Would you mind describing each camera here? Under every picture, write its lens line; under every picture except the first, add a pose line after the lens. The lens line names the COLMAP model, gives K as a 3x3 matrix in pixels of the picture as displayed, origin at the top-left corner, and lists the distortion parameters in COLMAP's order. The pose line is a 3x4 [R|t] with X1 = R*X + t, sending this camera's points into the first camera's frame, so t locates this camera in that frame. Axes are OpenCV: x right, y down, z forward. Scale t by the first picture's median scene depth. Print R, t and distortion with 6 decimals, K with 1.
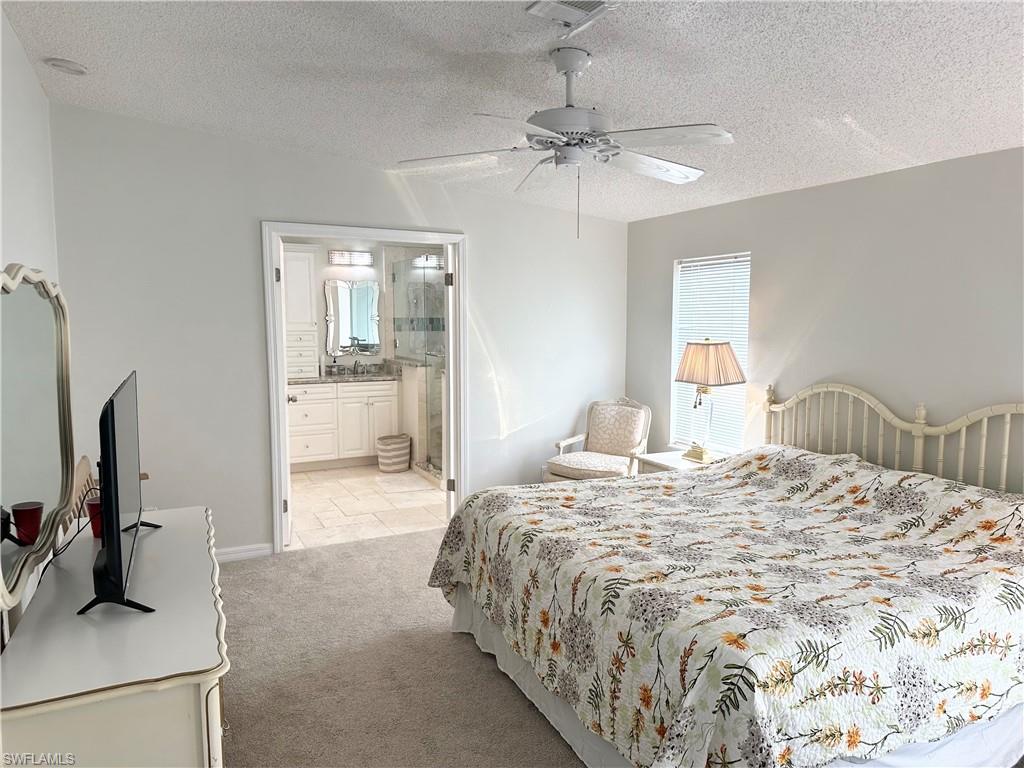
lens RADIAL K [[715.4, 0, 512.0], [0, 715.4, 384.0], [0, 0, 1]] dist [0.043373, -0.074242]
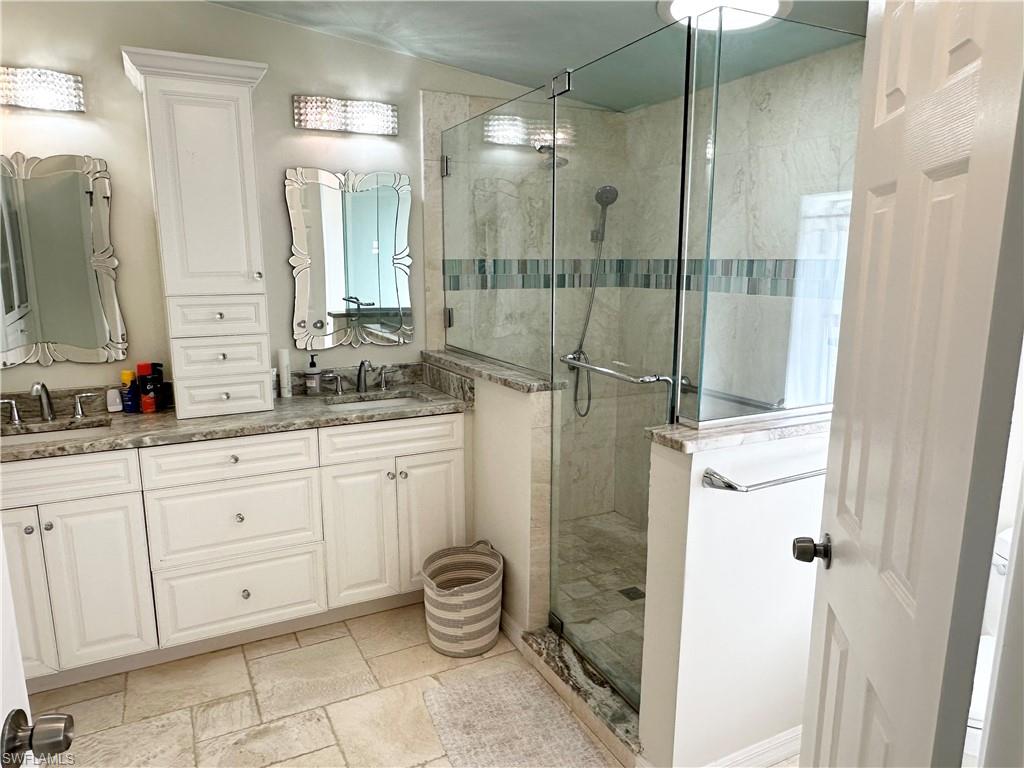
lens RADIAL K [[672.0, 0, 512.0], [0, 672.0, 384.0], [0, 0, 1]] dist [-0.000055, 0.000069]
pose [[0.999457, -0.002648, 0.032846, -0.135455], [-0.000343, 0.995875, 0.090730, -0.053152], [-0.032951, -0.090692, 0.995334, 0.570474]]
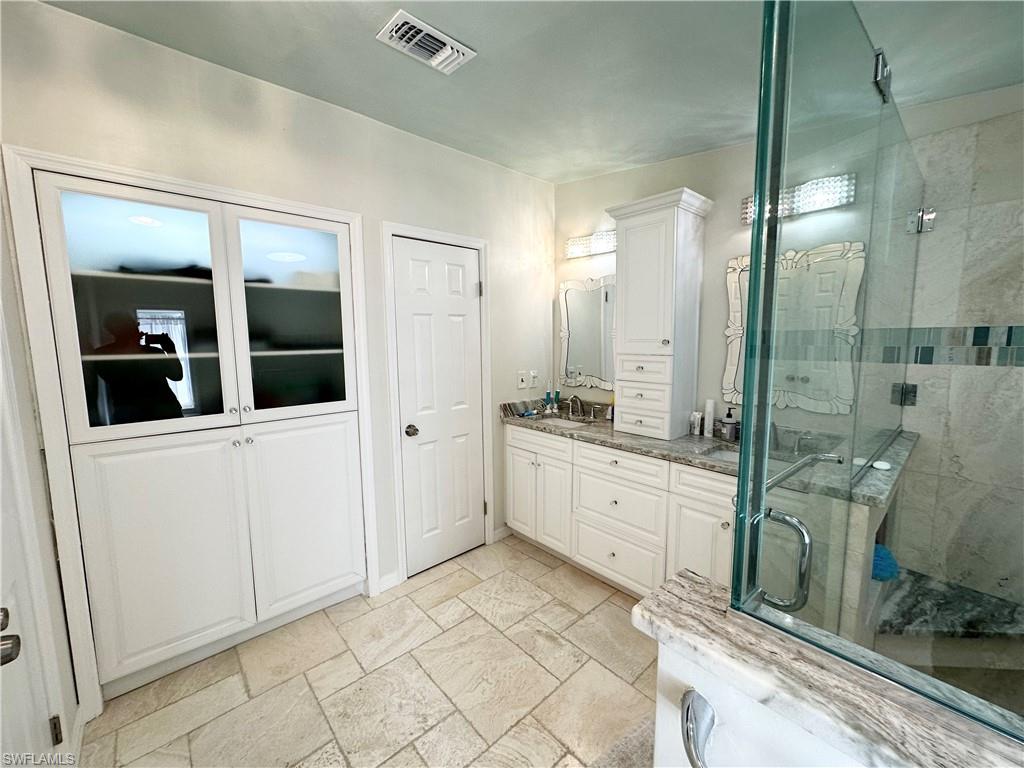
lens RADIAL K [[409.2, 0, 512.0], [0, 409.2, 384.0], [0, 0, 1]] dist [-0.000434, 0.000051]
pose [[0.284519, 0.110401, -0.952292, -0.011207], [-0.085143, 0.992331, 0.089604, -0.063774], [0.954882, 0.055587, 0.291737, 0.727212]]
